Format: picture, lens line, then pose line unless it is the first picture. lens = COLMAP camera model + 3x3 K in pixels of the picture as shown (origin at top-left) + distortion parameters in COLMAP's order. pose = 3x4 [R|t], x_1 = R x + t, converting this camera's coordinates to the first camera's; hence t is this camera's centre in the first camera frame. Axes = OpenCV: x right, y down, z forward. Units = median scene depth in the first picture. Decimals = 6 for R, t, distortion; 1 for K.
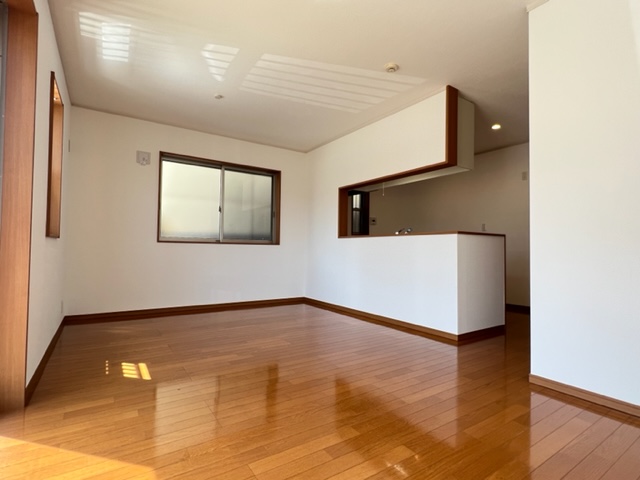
lens RADIAL K [[326.3, 0, 318.0], [0, 326.3, 240.6], [0, 0, 1]] dist [0.000946, 0.000088]
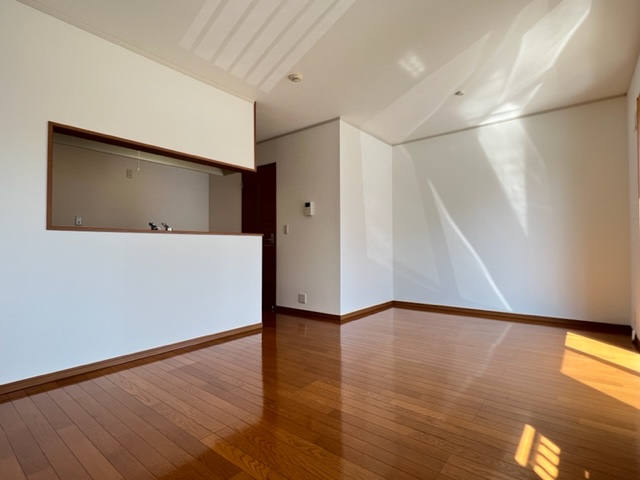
lens RADIAL K [[326.3, 0, 318.0], [0, 326.3, 240.6], [0, 0, 1]] dist [0.000946, 0.000088]
pose [[-0.295073, 0.011537, 0.955405, -0.920084], [-0.023522, 0.999536, -0.019334, 0.016203], [-0.955185, -0.028178, -0.294665, 1.420655]]
